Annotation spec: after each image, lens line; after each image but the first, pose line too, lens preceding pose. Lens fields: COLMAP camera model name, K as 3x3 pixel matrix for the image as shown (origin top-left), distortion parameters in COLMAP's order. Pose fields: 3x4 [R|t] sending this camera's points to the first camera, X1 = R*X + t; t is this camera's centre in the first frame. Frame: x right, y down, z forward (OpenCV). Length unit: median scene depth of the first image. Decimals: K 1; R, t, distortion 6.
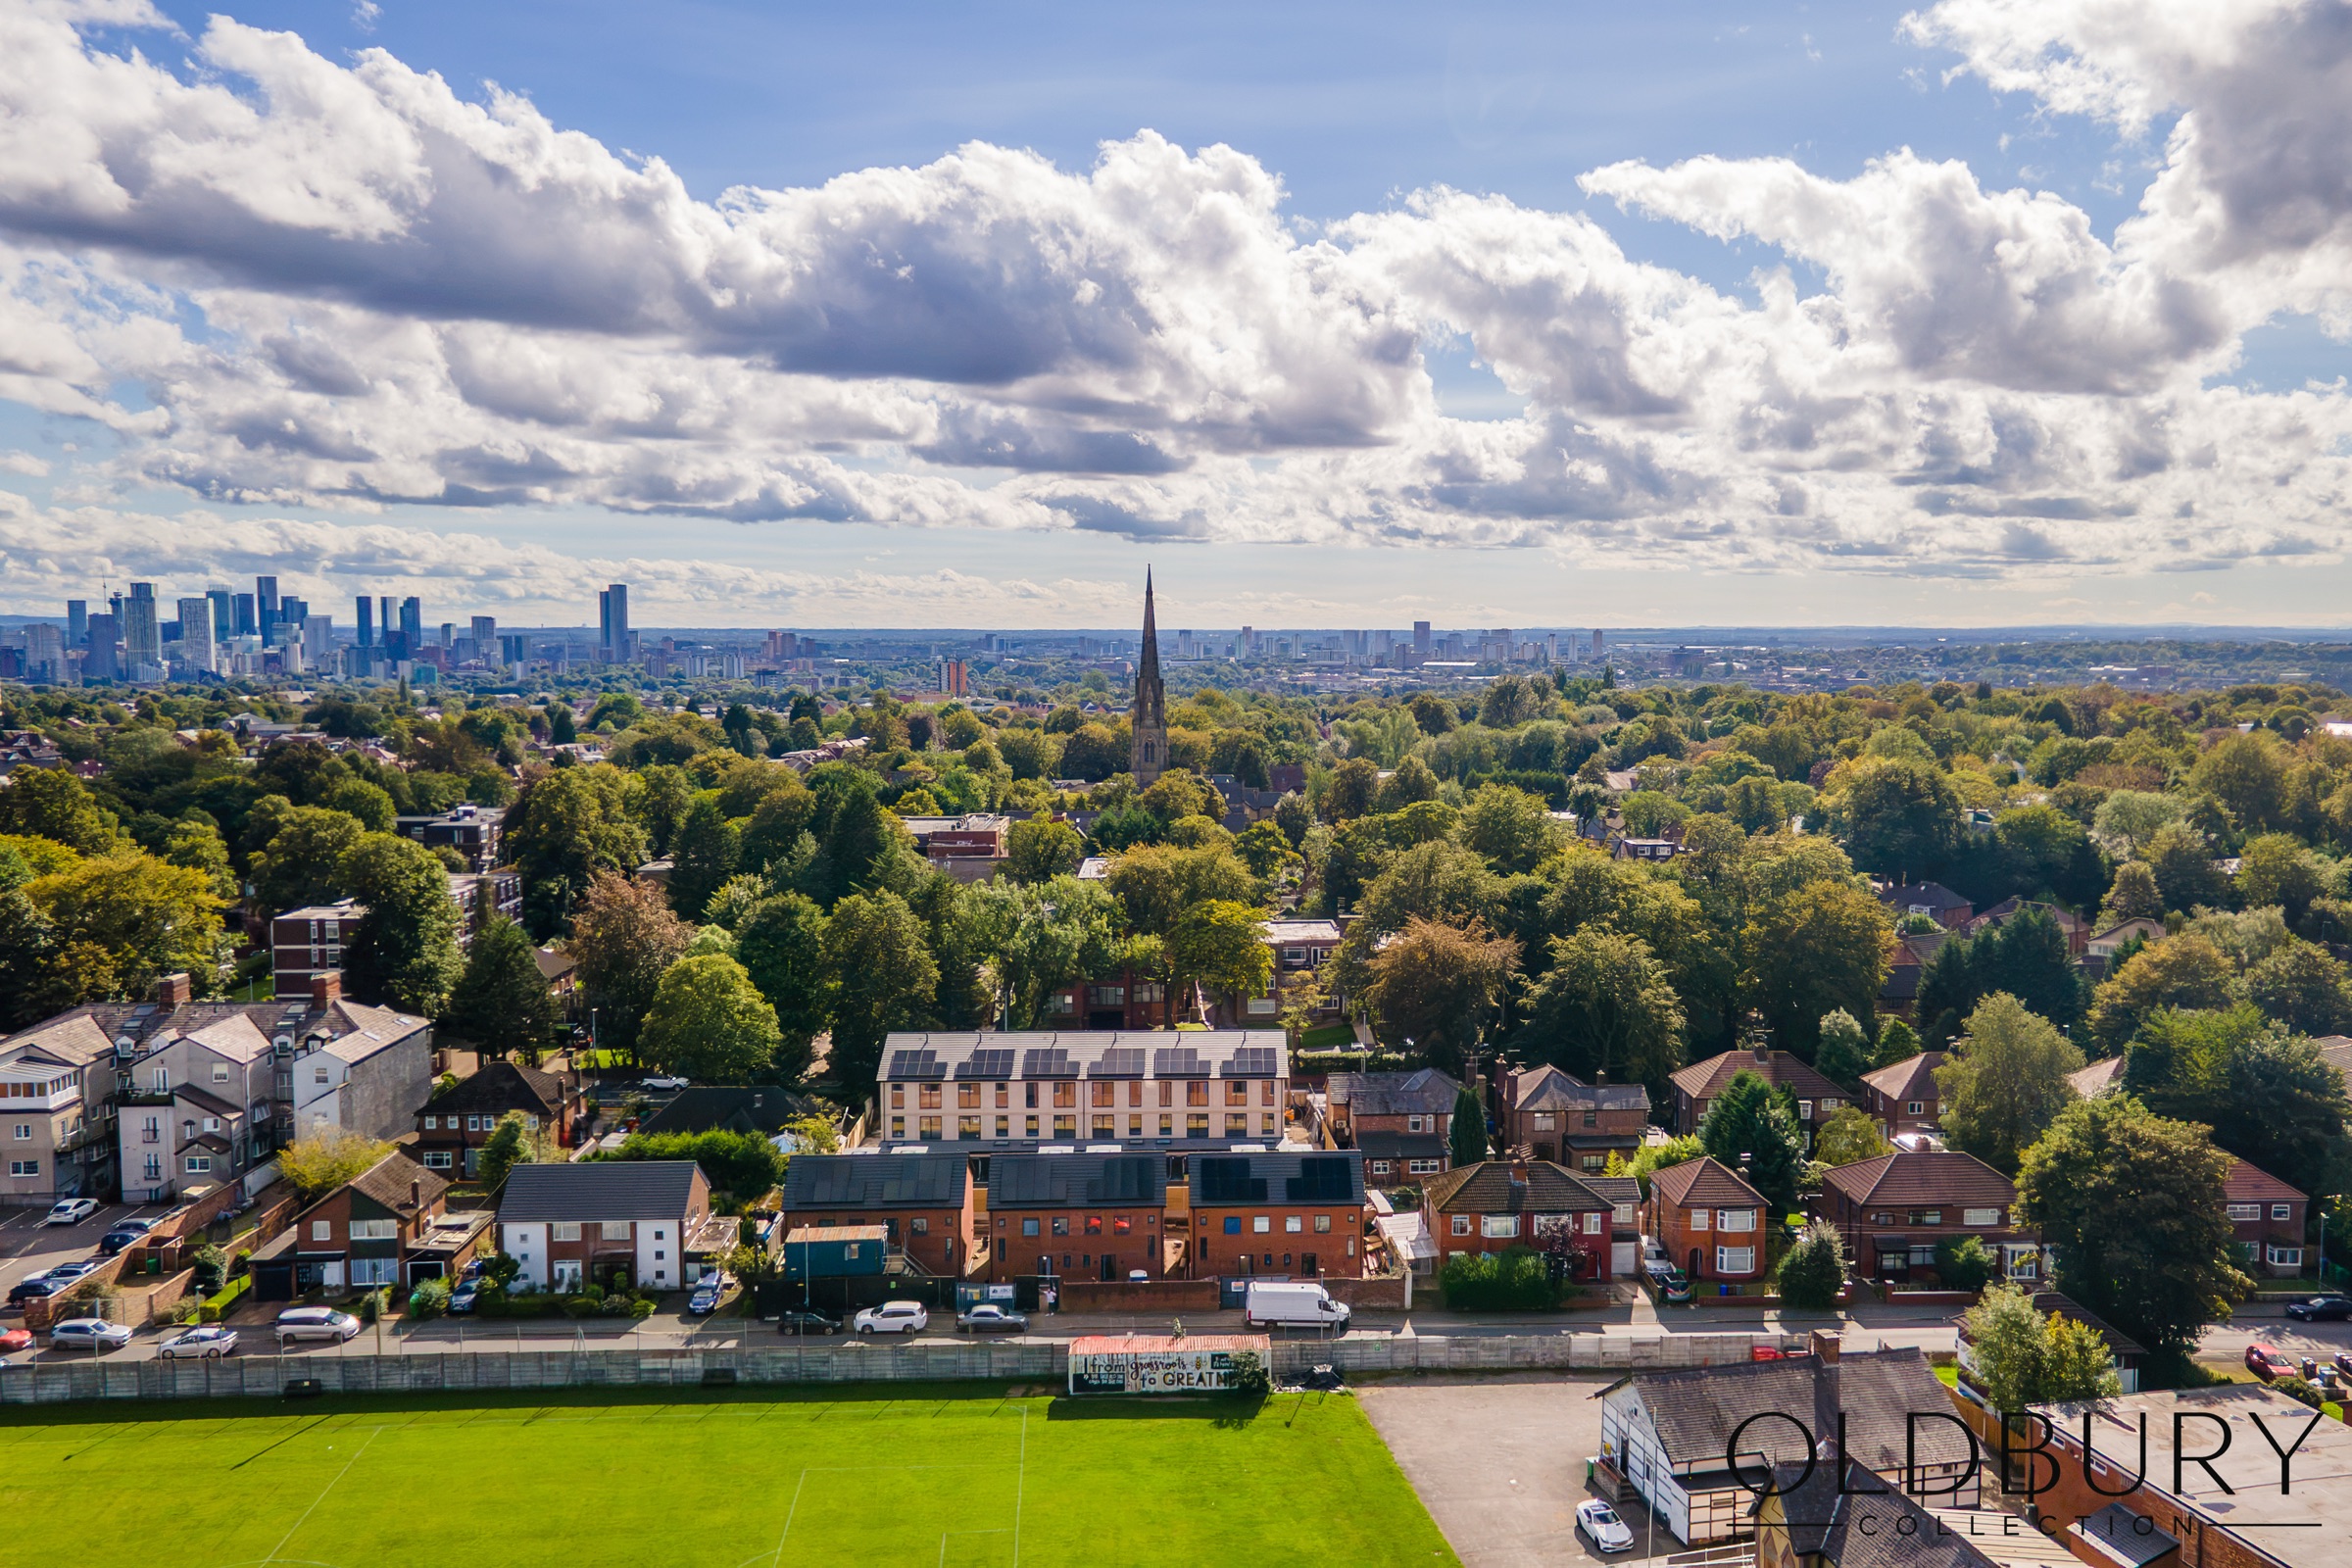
lens RADIAL K [[2070.8, 0, 1176.0], [0, 2070.8, 784.0], [0, 0, 1]] dist [0.034512, -0.007150]
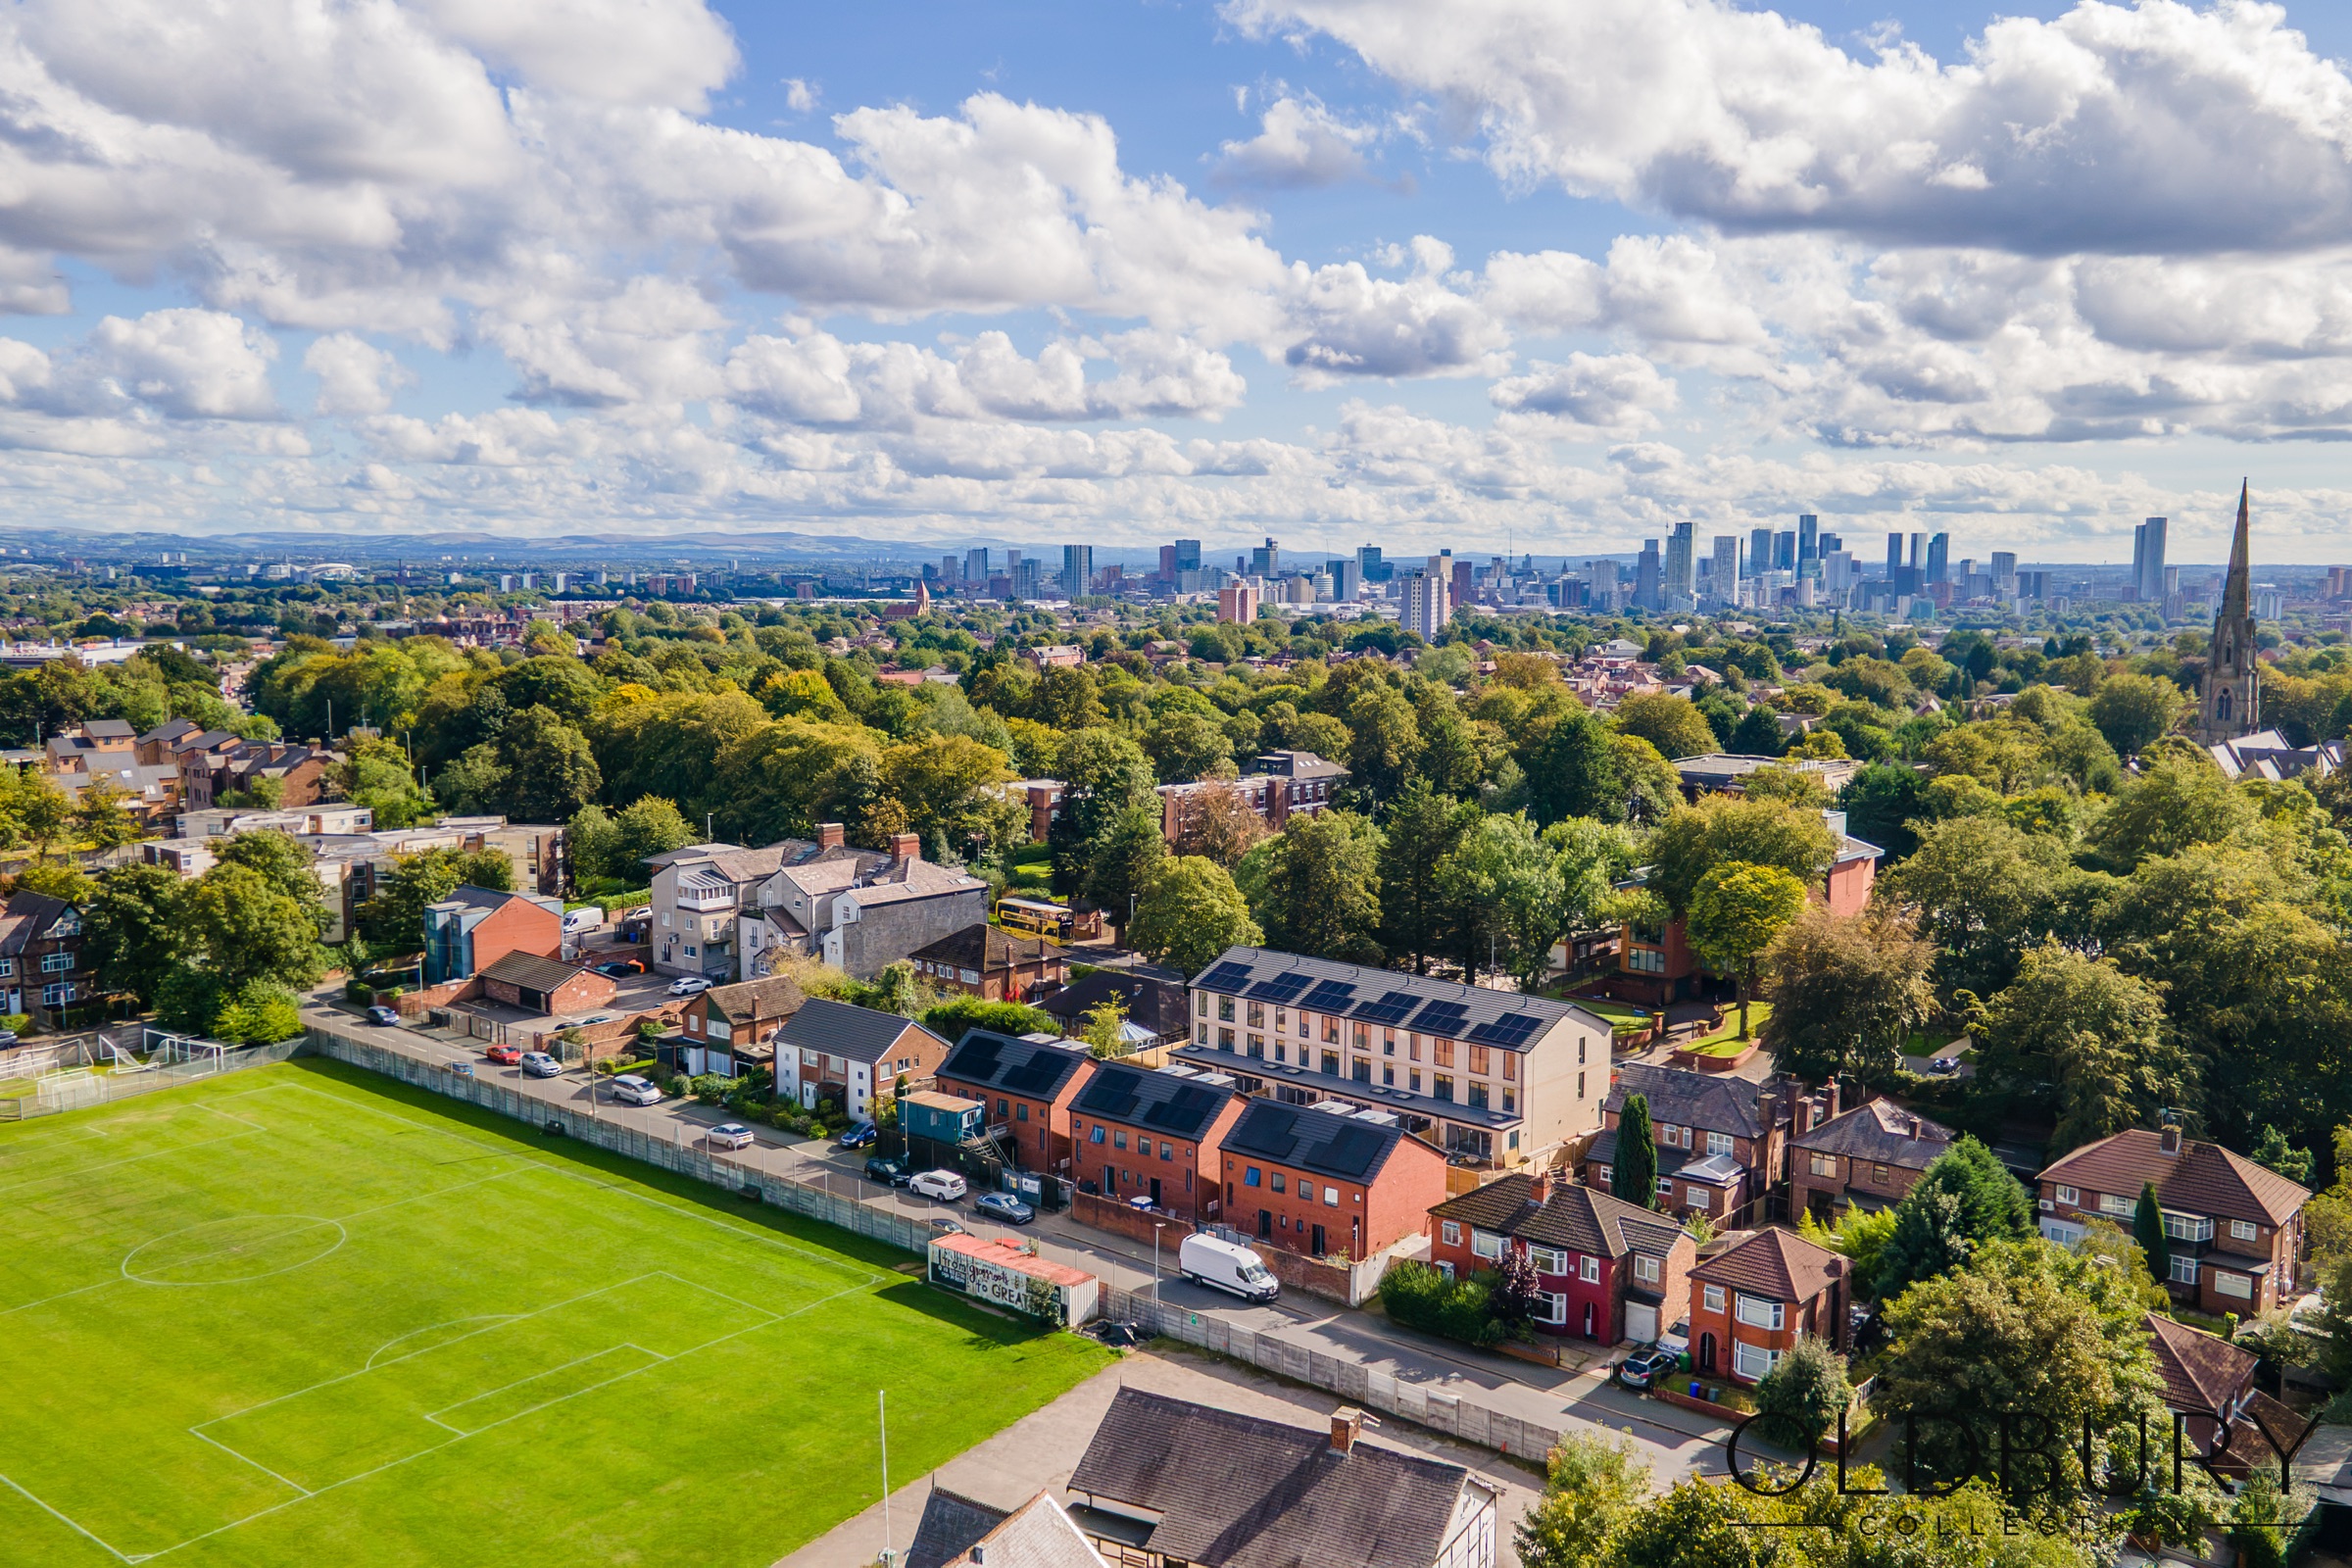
lens RADIAL K [[1993.5, 0, 1176.0], [0, 1993.5, 784.0], [0, 0, 1]] dist [0.052993, -0.007890]
pose [[0.729103, 0.082893, -0.679365, 0.518544], [-0.059885, 0.996558, 0.057326, -0.016518], [0.681779, -0.001113, 0.731558, 0.251183]]
